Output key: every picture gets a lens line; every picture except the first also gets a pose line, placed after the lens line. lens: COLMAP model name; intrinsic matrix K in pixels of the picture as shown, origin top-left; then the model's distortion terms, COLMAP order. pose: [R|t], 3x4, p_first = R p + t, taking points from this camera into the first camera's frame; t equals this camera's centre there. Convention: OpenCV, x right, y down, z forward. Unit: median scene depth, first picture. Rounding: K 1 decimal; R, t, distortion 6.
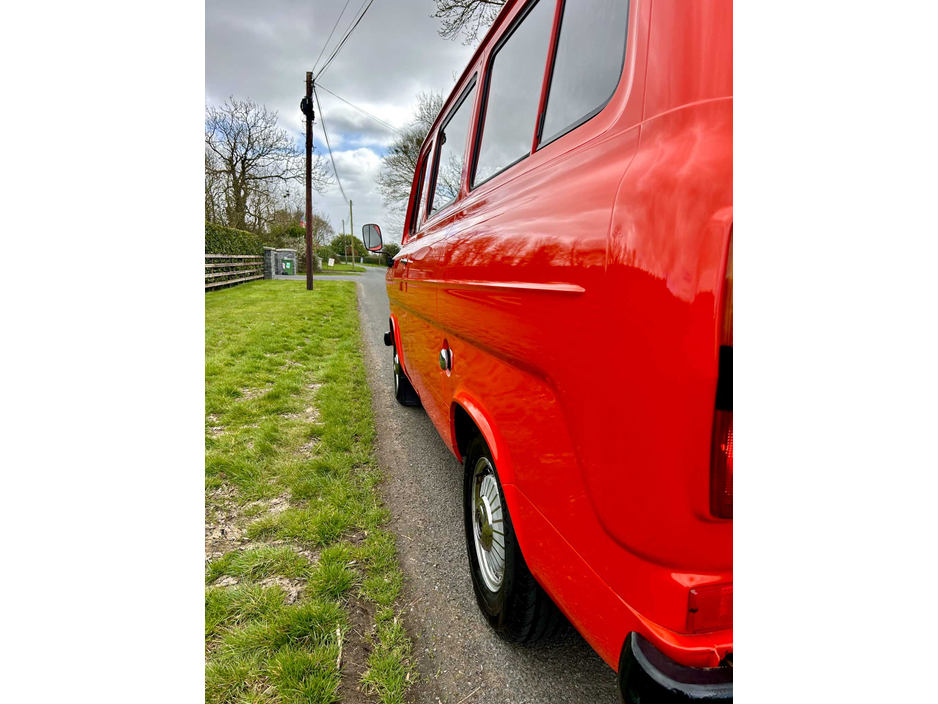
lens RADIAL K [[538.1, 0, 469.0], [0, 538.1, 352.0], [0, 0, 1]] dist [0.043722, -0.052508]
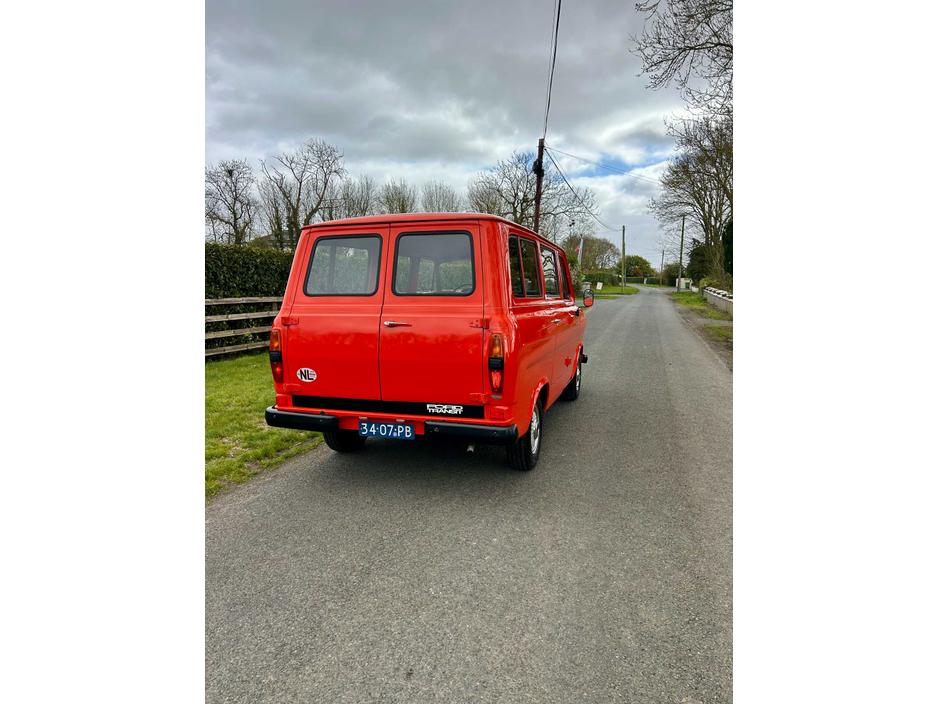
lens RADIAL K [[538.1, 0, 469.0], [0, 538.1, 352.0], [0, 0, 1]] dist [0.043722, -0.052508]
pose [[0.861647, 0.038124, -0.506074, 0.202174], [-0.056426, 0.998188, -0.020877, 0.000216], [0.504361, 0.046544, 0.862238, -0.113695]]
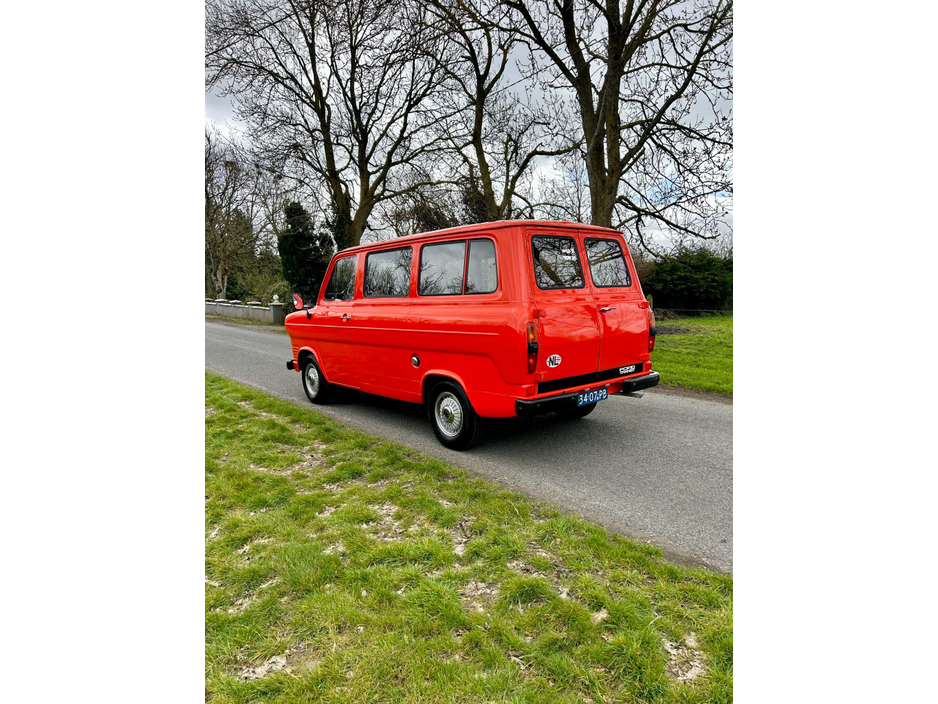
lens RADIAL K [[538.1, 0, 469.0], [0, 538.1, 352.0], [0, 0, 1]] dist [0.043722, -0.052508]
pose [[0.881867, -0.089039, 0.463014, -0.110643], [0.106986, 0.994181, -0.012583, 0.003656], [-0.459200, 0.060632, 0.886262, -0.152603]]
